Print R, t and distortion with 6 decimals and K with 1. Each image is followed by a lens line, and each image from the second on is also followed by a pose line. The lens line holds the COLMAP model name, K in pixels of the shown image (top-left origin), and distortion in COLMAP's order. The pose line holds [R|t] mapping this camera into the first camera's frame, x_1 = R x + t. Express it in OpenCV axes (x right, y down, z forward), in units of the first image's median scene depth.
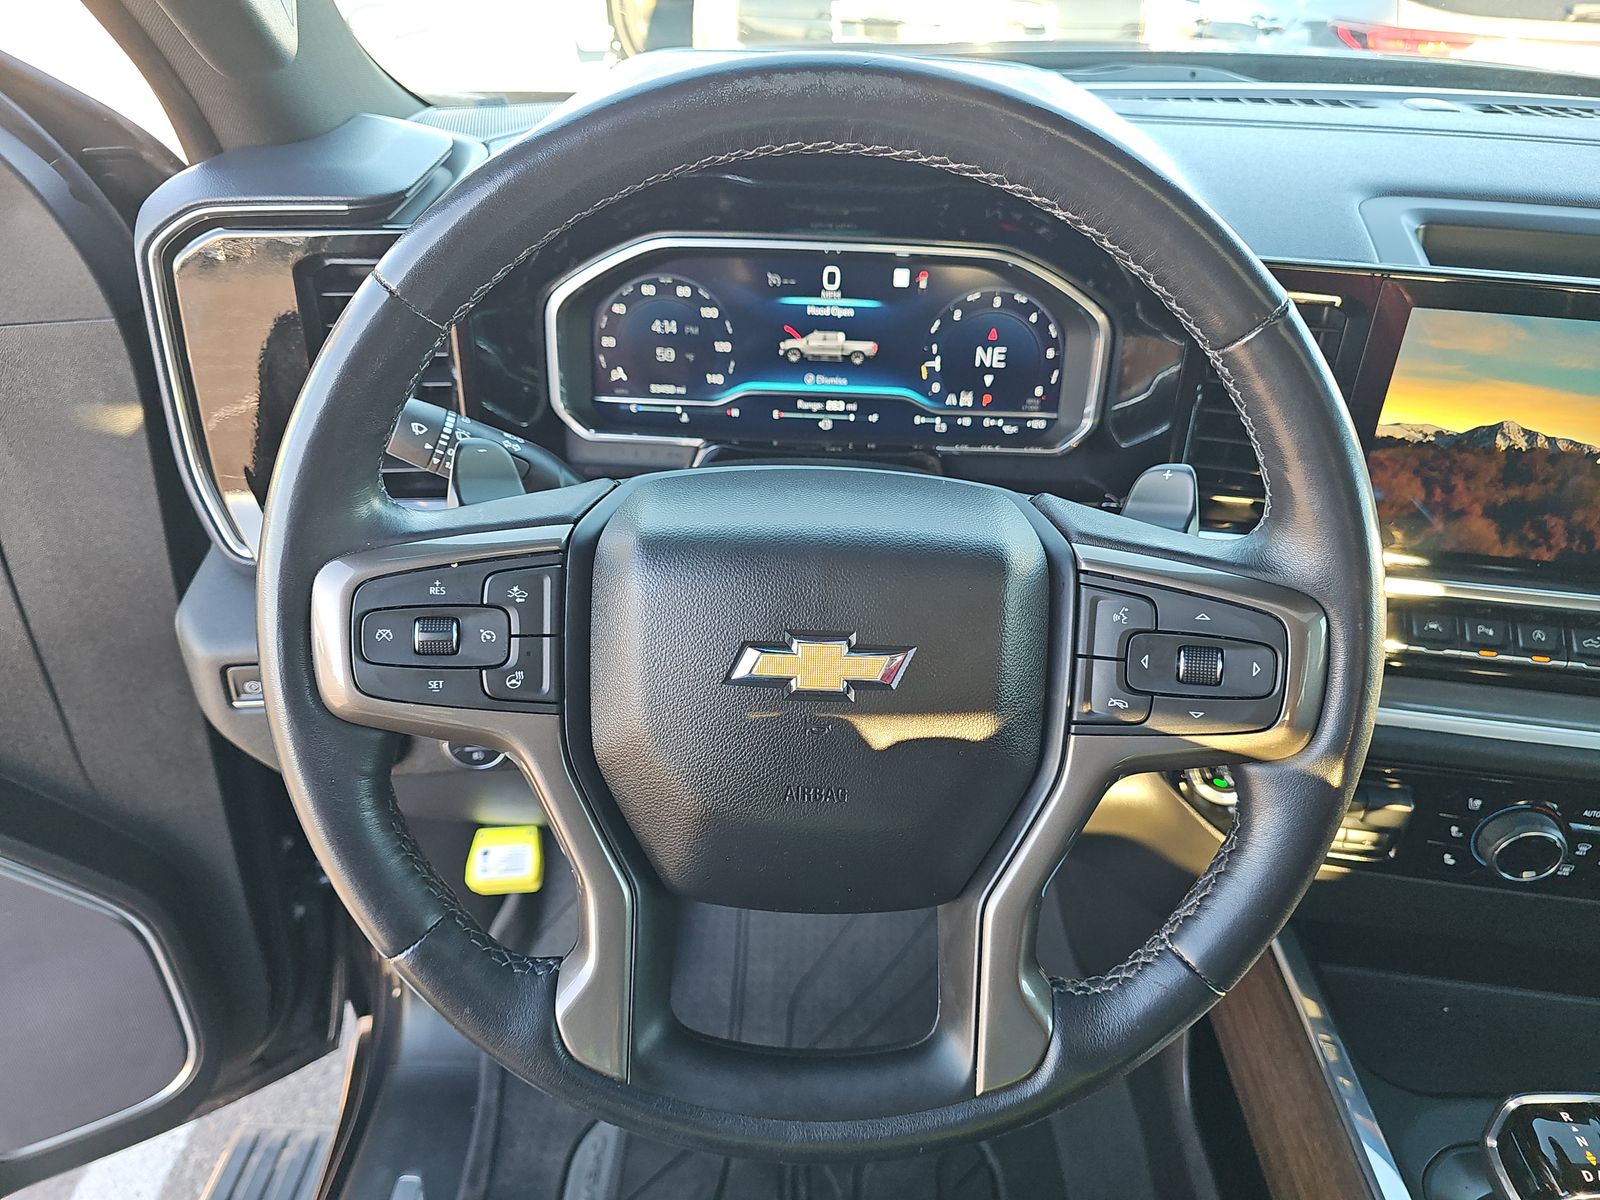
lens RADIAL K [[1081.2, 0, 801.4], [0, 1081.2, 606.5], [0, 0, 1]] dist [0.032285, -0.026251]
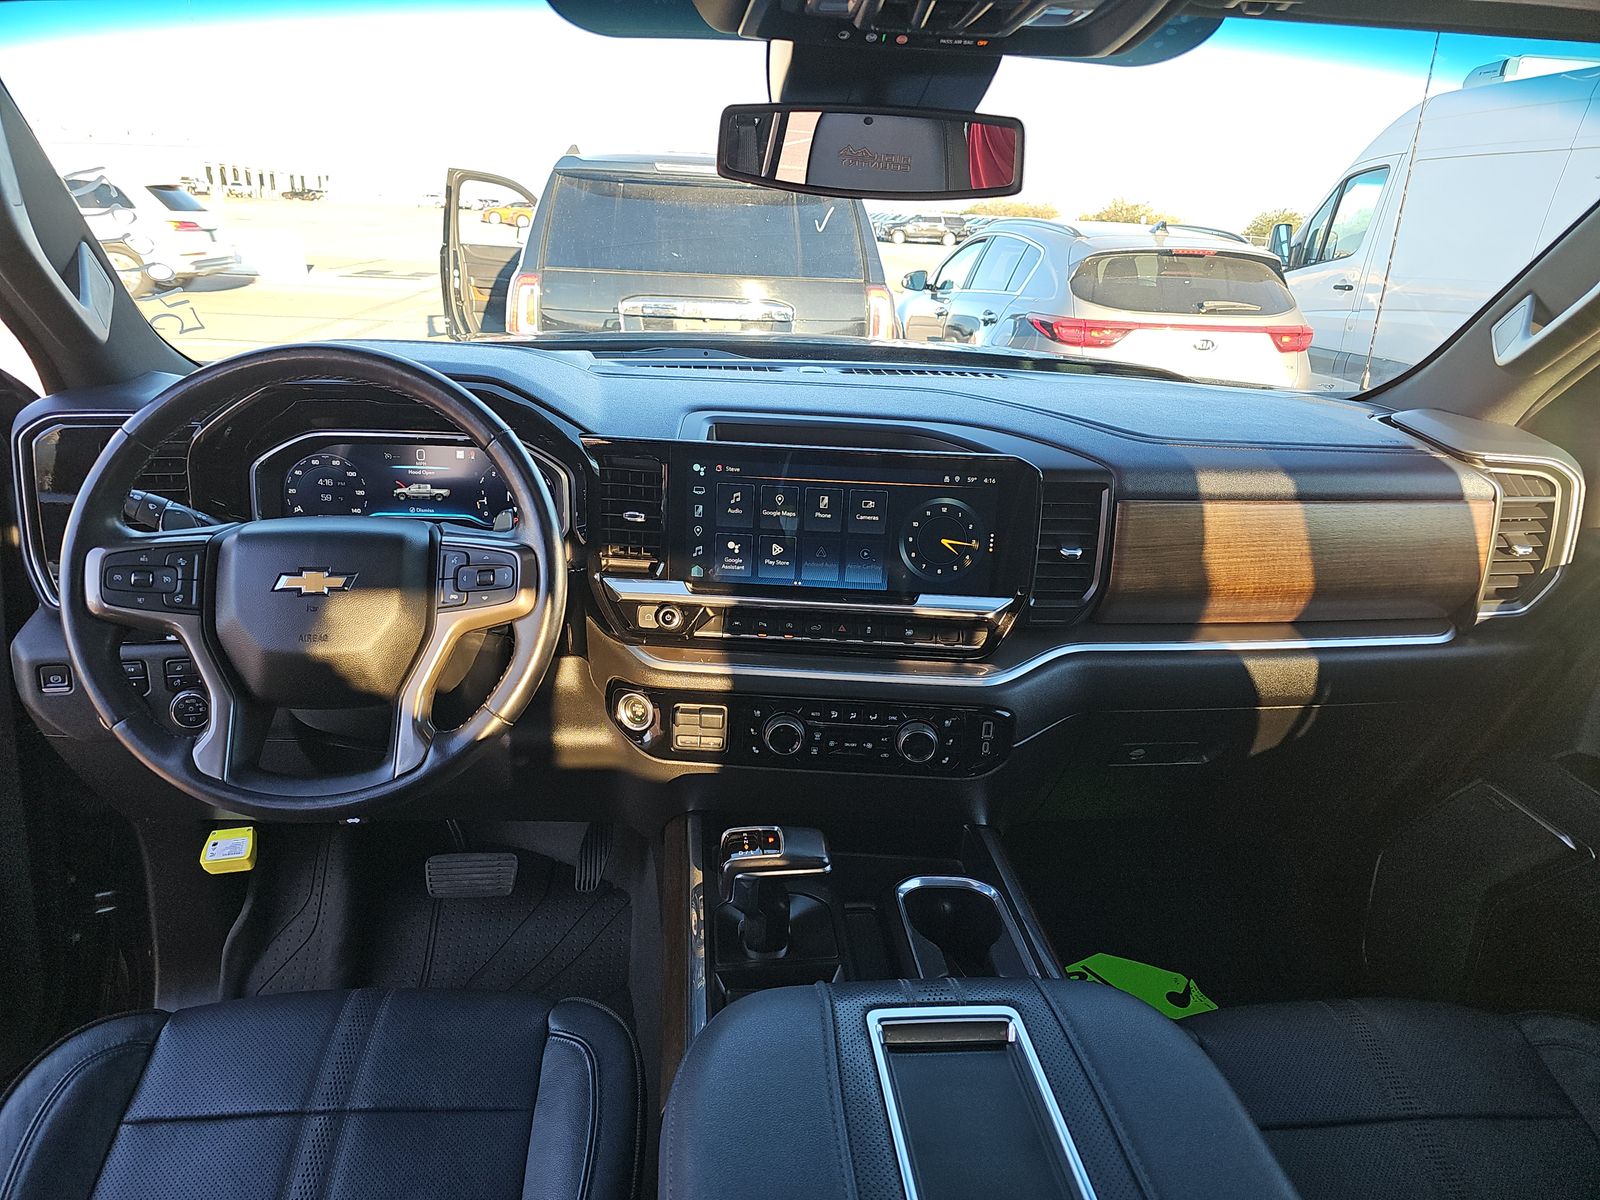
lens RADIAL K [[1081.2, 0, 796.7], [0, 1081.2, 602.5], [0, 0, 1]] dist [0.032285, -0.026251]
pose [[0.992666, -0.027460, 0.117731, 0.420488], [0.053641, 0.972793, -0.225380, 0.371690], [-0.108339, 0.230042, 0.967131, -0.748751]]
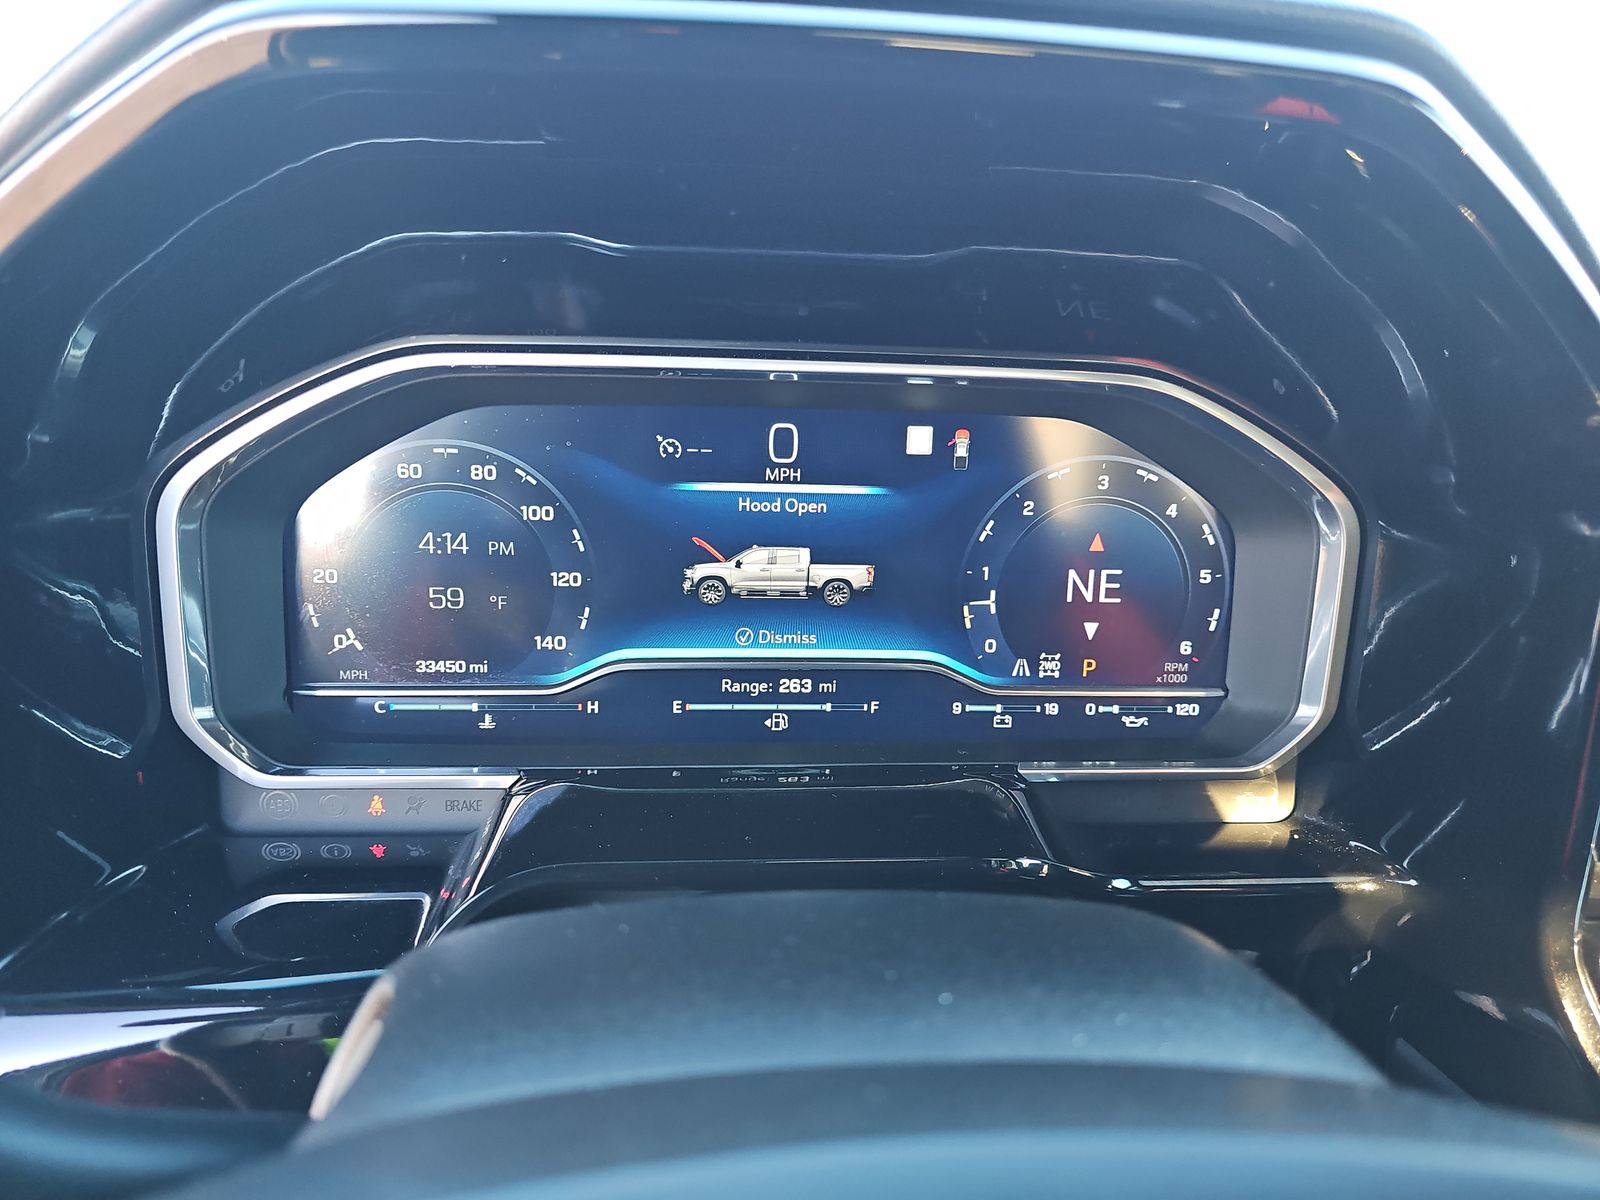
lens RADIAL K [[1067.0, 0, 815.0], [0, 1067.0, 593.4], [0, 0, 1]] dist [0.068728, -0.000494]
pose [[0.994922, -0.026552, 0.097082, -0.007518], [0.048291, 0.972229, -0.228996, -0.115636], [-0.088305, 0.232521, 0.968574, 0.516409]]
